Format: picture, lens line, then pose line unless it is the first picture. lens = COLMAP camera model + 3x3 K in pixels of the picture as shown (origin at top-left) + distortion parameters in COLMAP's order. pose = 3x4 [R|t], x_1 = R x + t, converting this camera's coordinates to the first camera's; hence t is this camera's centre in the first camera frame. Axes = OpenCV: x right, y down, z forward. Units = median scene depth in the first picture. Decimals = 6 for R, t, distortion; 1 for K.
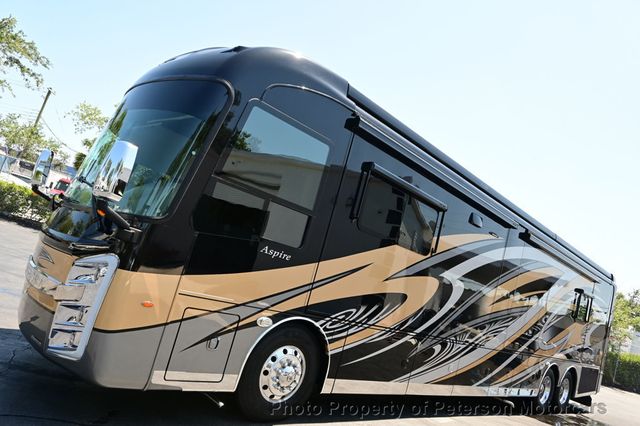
lens RADIAL K [[435.5, 0, 319.2], [0, 435.5, 235.0], [0, 0, 1]] dist [0.009283, 0.000633]
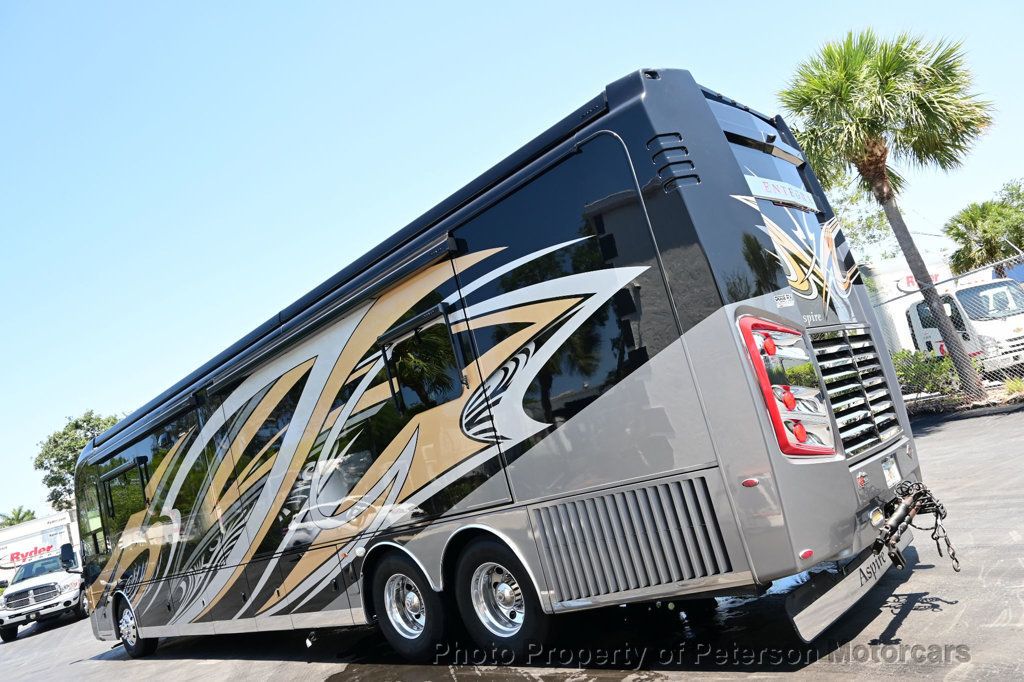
lens RADIAL K [[663.4, 0, 512.0], [0, 663.4, 341.0], [0, 0, 1]] dist [0.009880, -0.002403]
pose [[-0.003339, -0.397142, -0.917751, 2.279931], [0.390621, 0.844323, -0.366789, 0.780603], [0.920546, -0.359717, 0.152313, 2.045369]]
